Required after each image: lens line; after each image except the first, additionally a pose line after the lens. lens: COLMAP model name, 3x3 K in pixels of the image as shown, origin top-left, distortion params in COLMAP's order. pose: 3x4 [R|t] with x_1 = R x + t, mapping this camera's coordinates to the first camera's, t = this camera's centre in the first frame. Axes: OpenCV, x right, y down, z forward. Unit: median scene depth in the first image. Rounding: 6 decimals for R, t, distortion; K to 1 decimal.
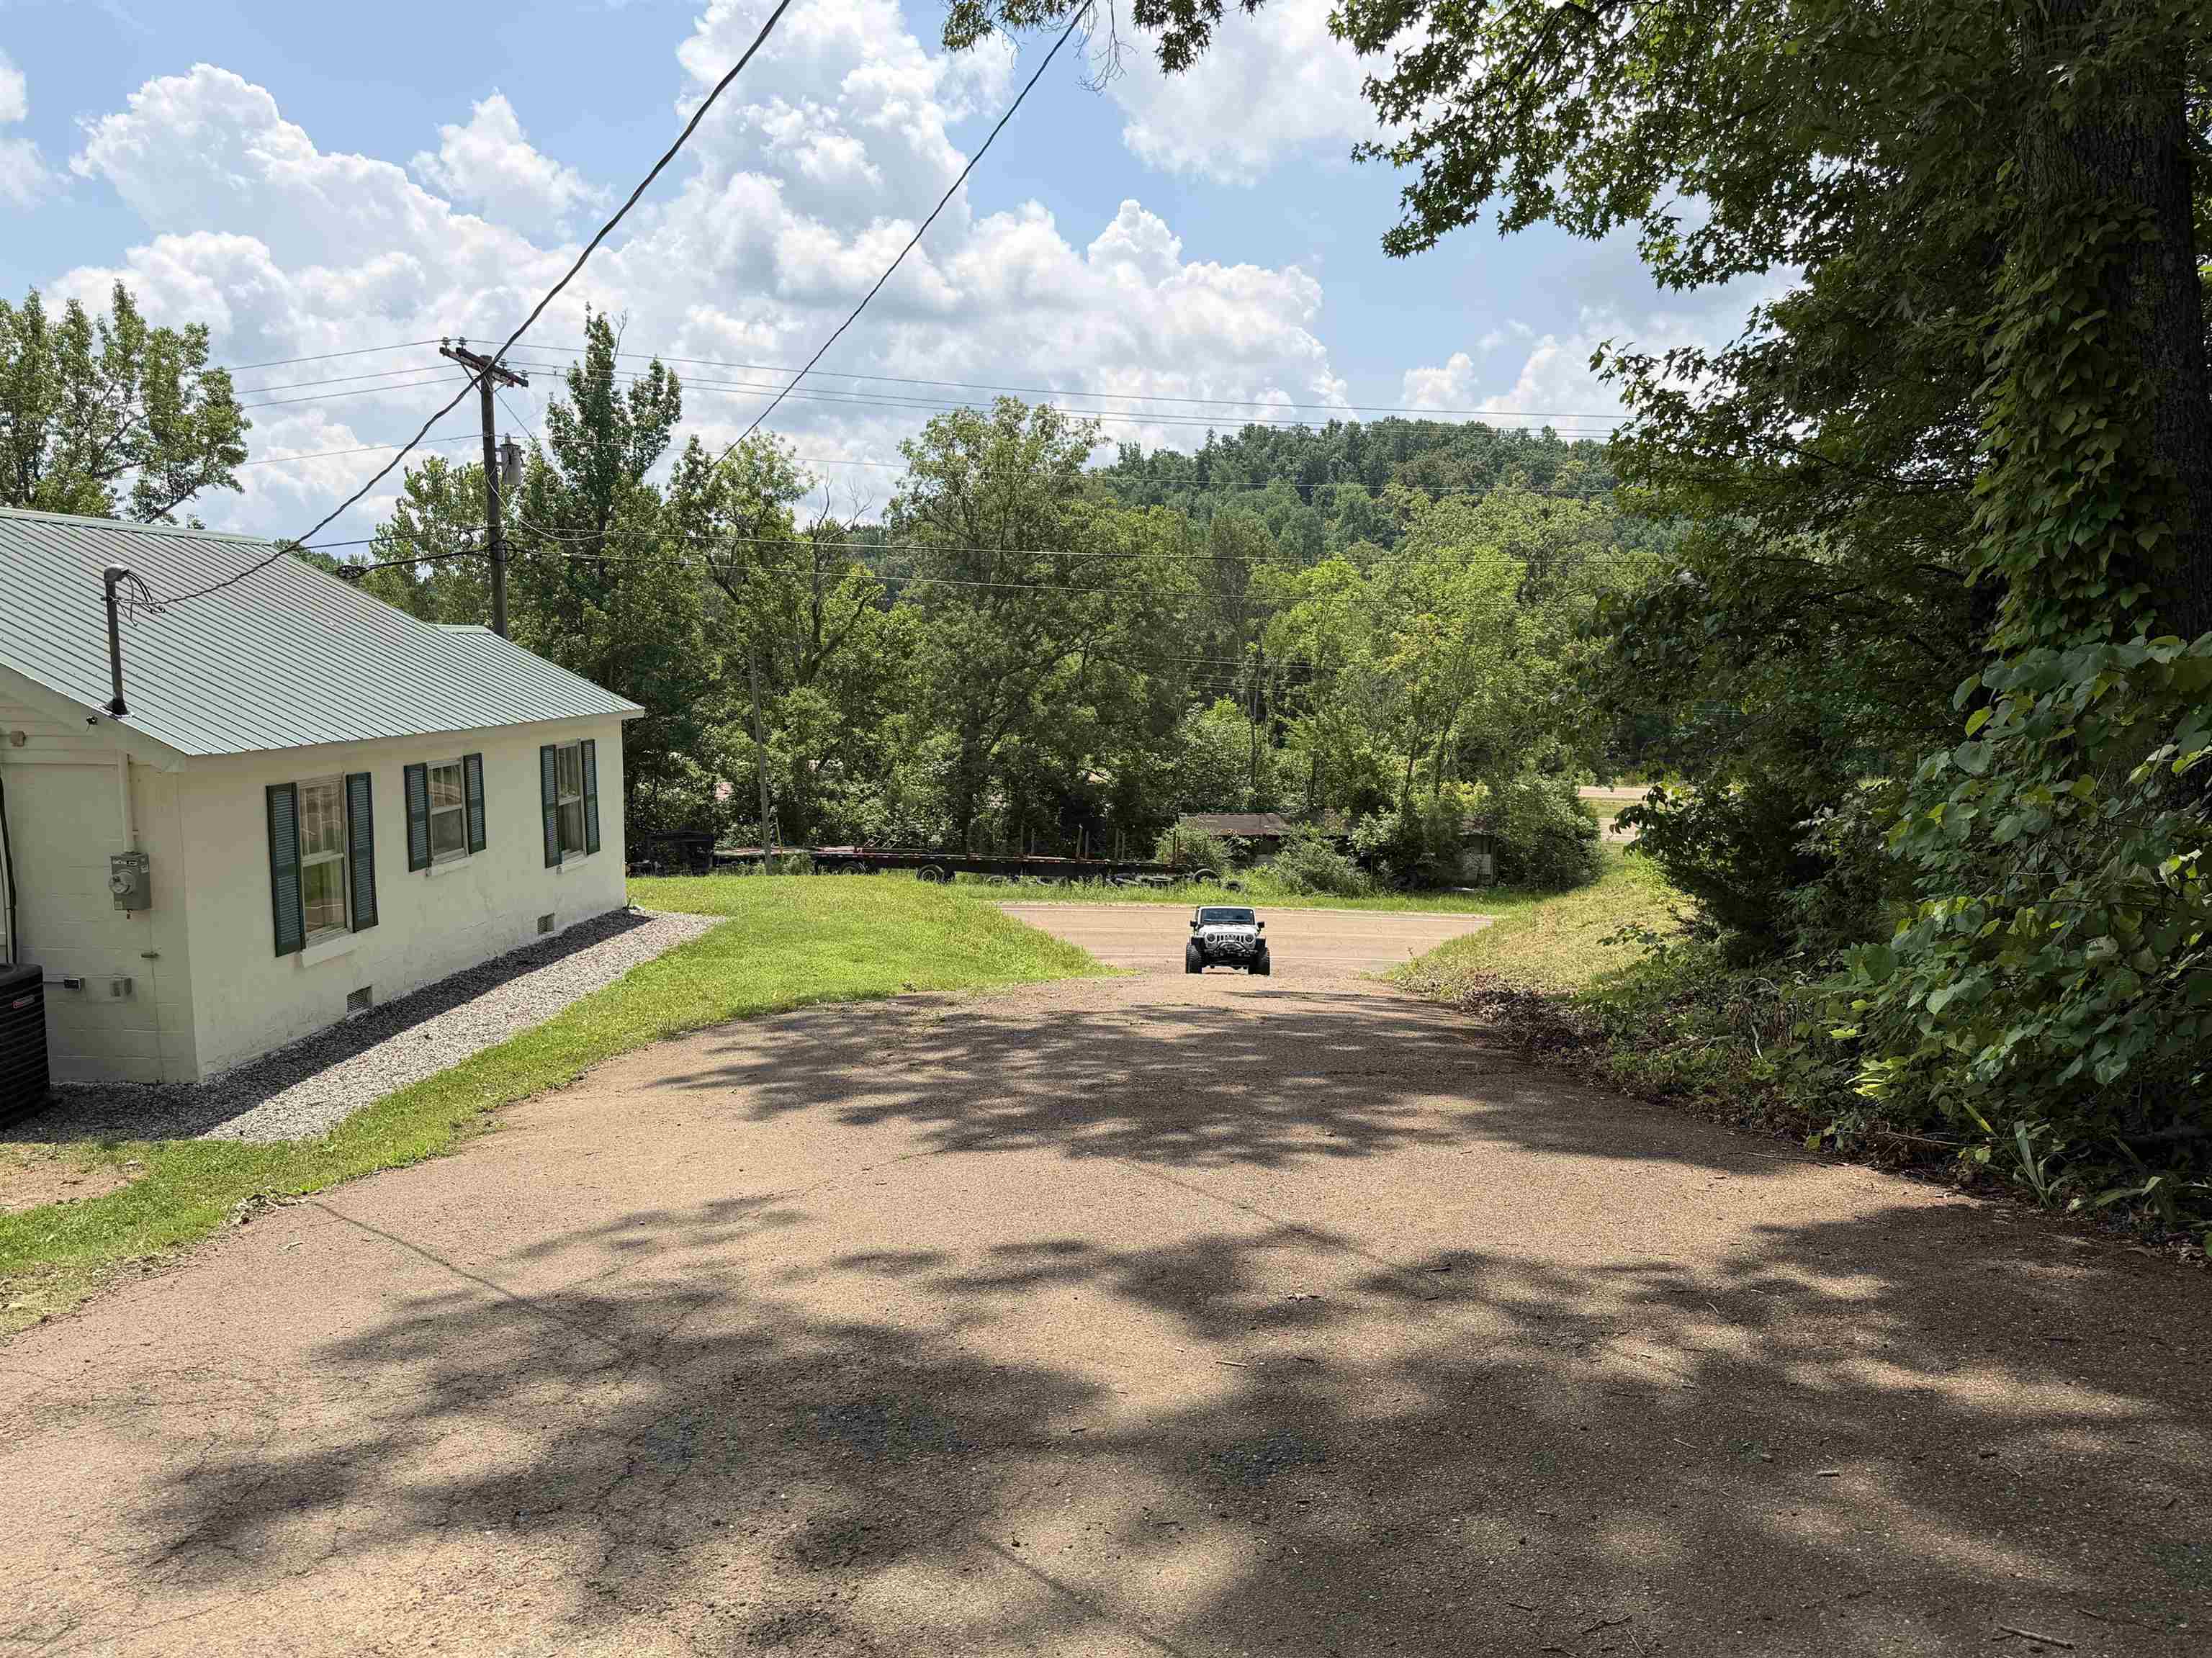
lens RADIAL K [[1555.4, 0, 1096.4], [0, 1555.4, 829.7], [0, 0, 1]] dist [0.063738, -0.081306]
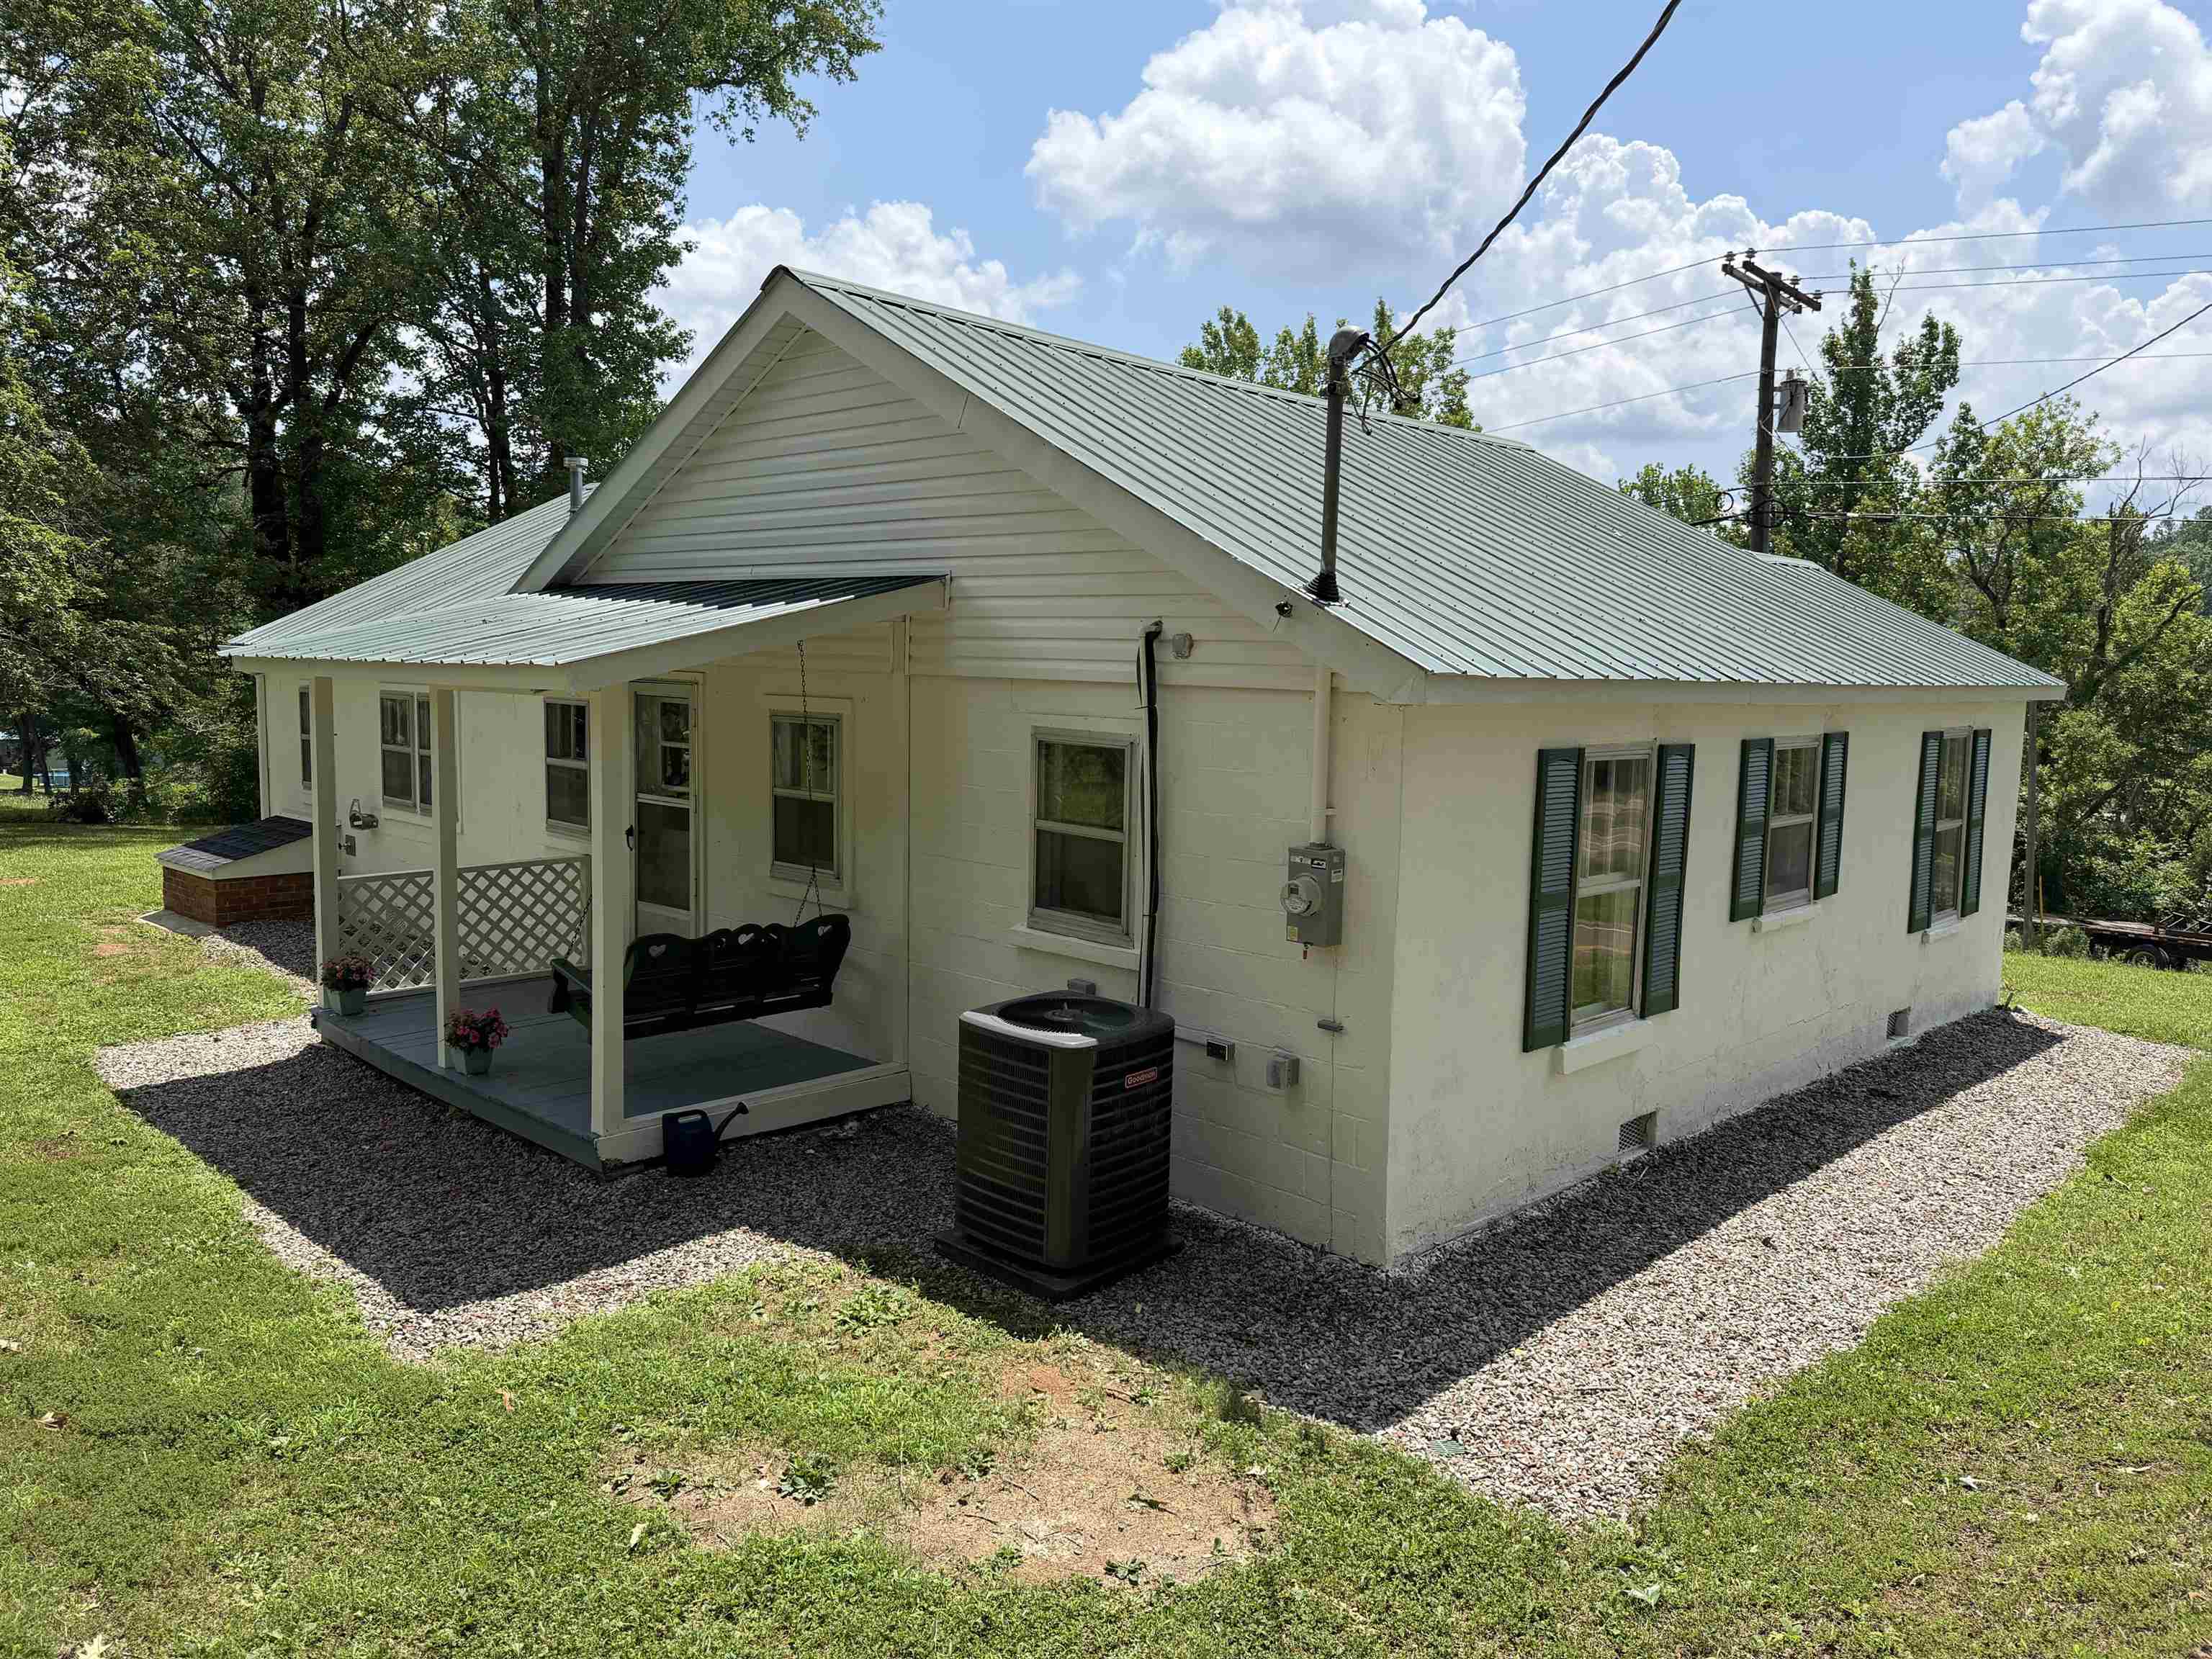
lens RADIAL K [[1555.6, 0, 1106.3], [0, 1555.6, 819.6], [0, 0, 1]] dist [0.063738, -0.081306]
pose [[0.760901, 0.080438, -0.643863, -0.101855], [-0.096564, 0.995274, 0.010224, 0.002427], [0.641643, 0.054395, 0.765072, 0.170598]]
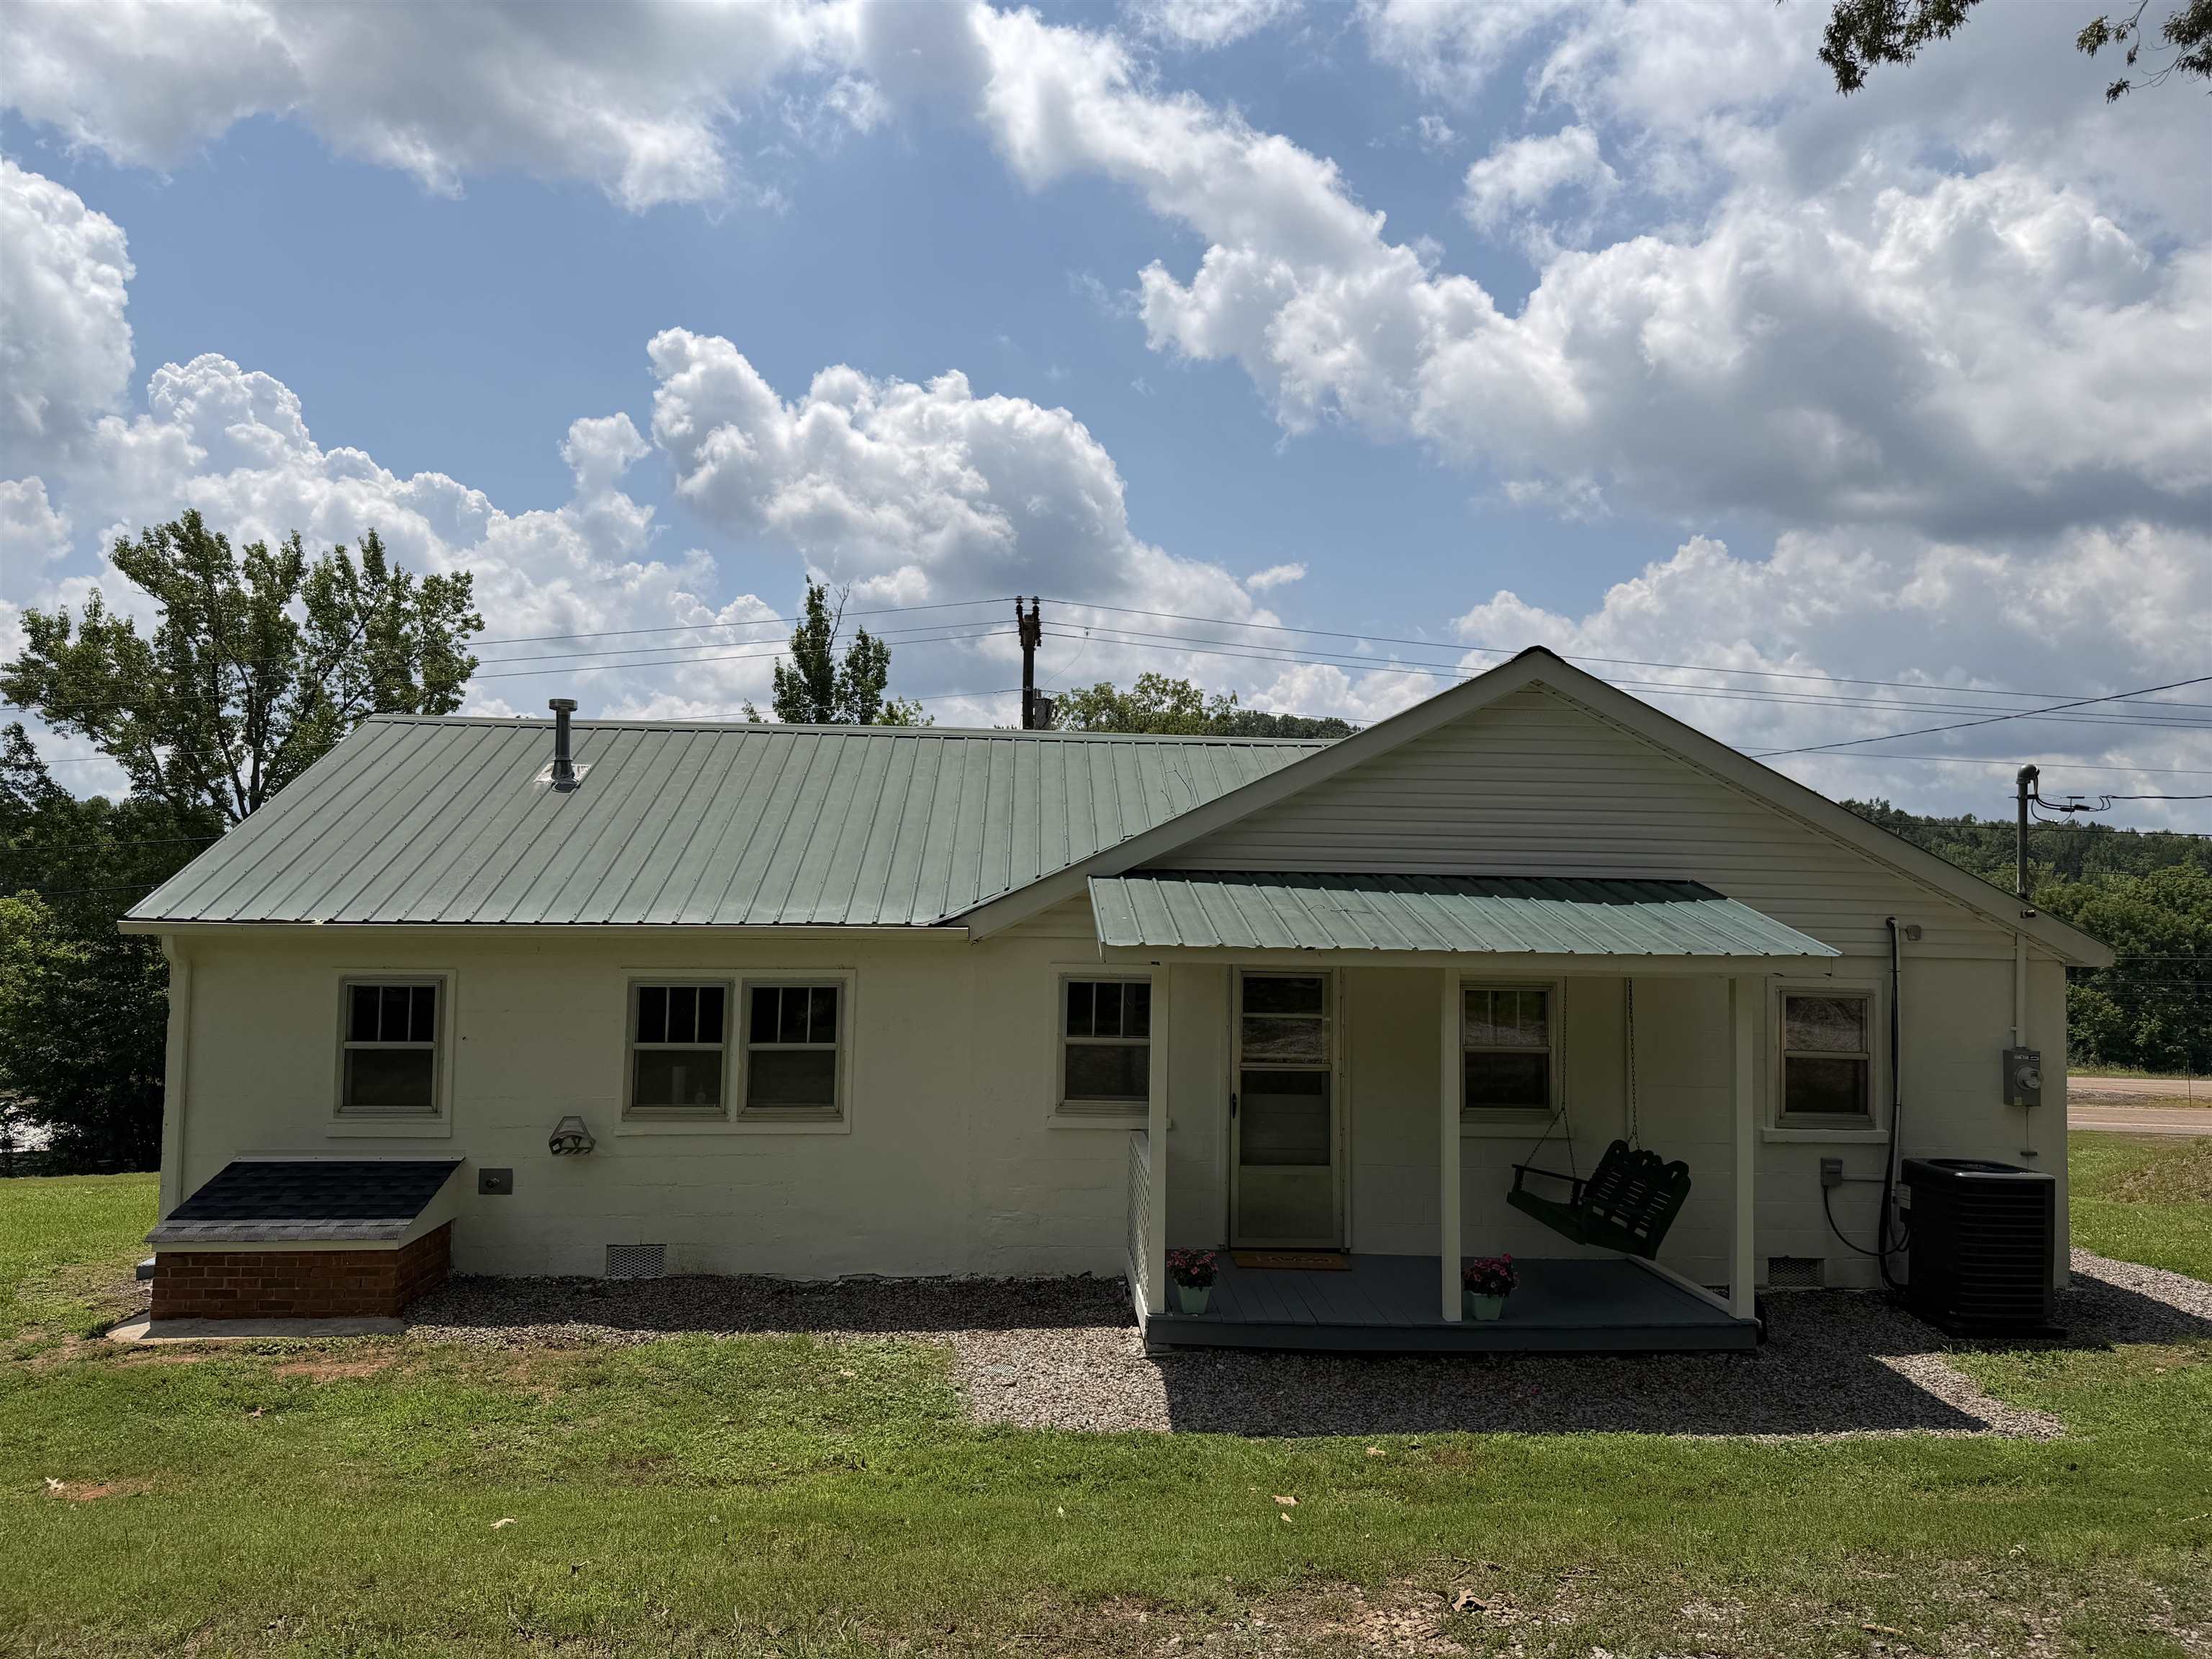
lens RADIAL K [[1555.6, 0, 1109.7], [0, 1555.6, 848.0], [0, 0, 1]] dist [0.063738, -0.081306]
pose [[0.993193, 0.021632, 0.114451, -0.442092], [-0.002340, 0.986110, -0.166075, 0.019492], [-0.116454, 0.164677, 0.979449, 0.015400]]
